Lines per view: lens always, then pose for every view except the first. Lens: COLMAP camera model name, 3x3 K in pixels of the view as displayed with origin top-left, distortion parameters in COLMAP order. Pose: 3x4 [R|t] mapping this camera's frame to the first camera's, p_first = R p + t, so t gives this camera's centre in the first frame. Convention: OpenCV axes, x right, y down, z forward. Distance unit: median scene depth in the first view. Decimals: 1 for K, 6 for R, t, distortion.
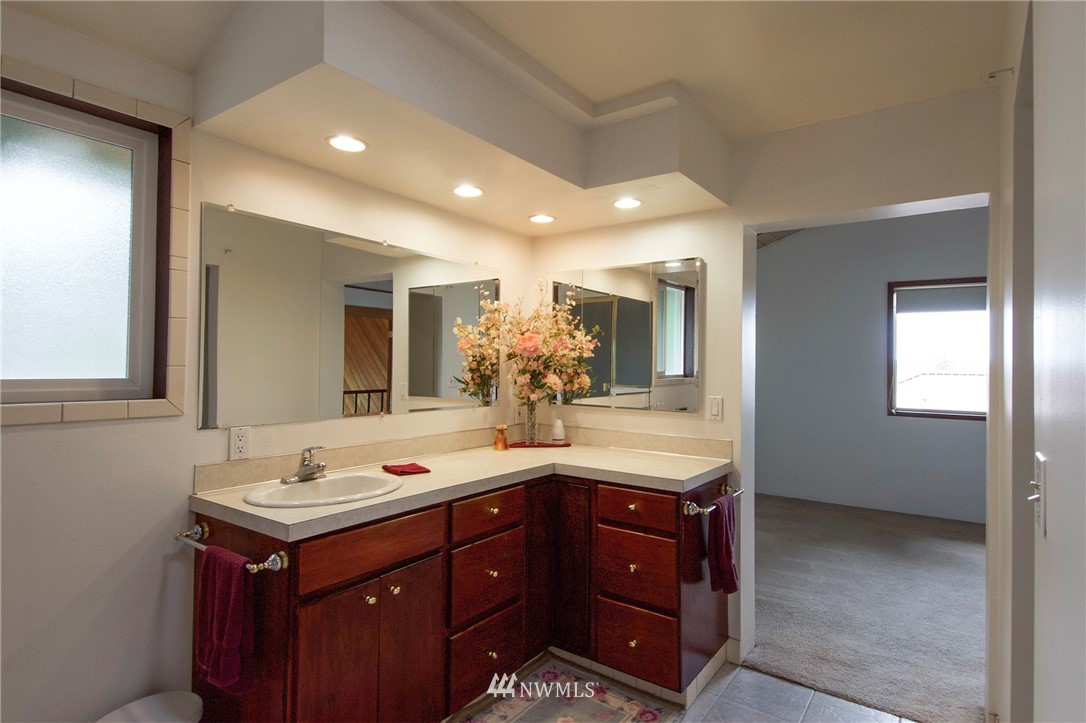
lens RADIAL K [[558.6, 0, 543.3], [0, 558.6, 360.3], [0, 0, 1]] dist [0.031377, -0.004029]
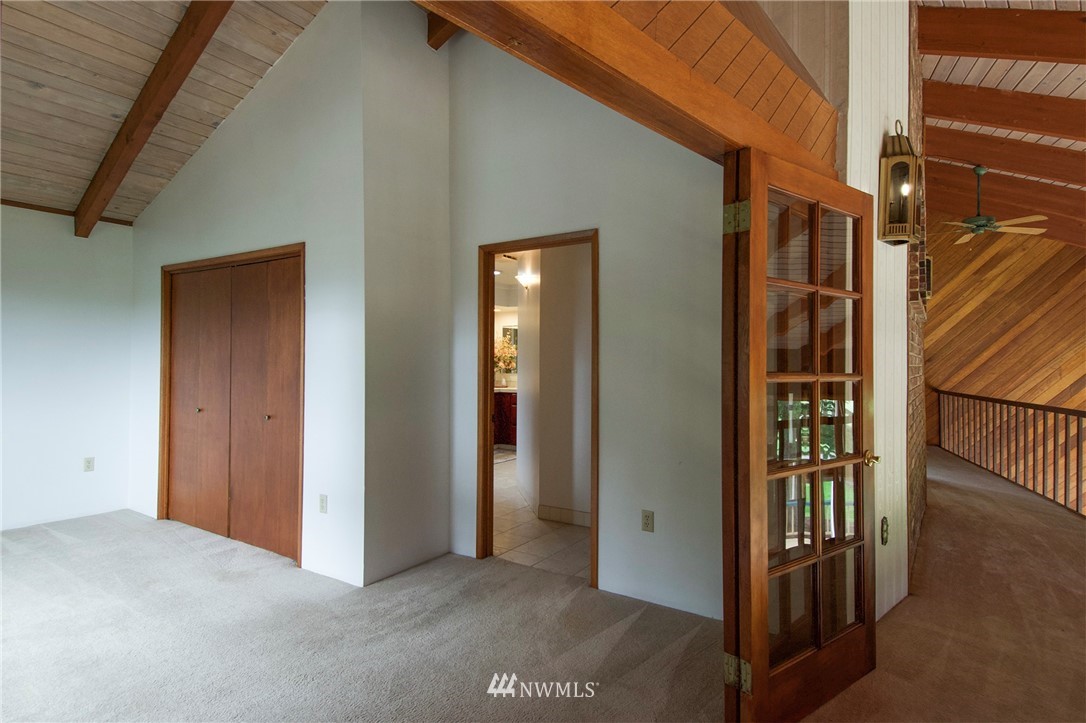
lens RADIAL K [[558.6, 0, 541.8], [0, 558.6, 361.3], [0, 0, 1]] dist [0.031377, -0.004029]
pose [[0.999943, -0.009985, 0.003736, 0.210013], [0.009966, 0.999937, 0.005105, 0.006414], [-0.003787, -0.005067, 0.999980, -1.832429]]
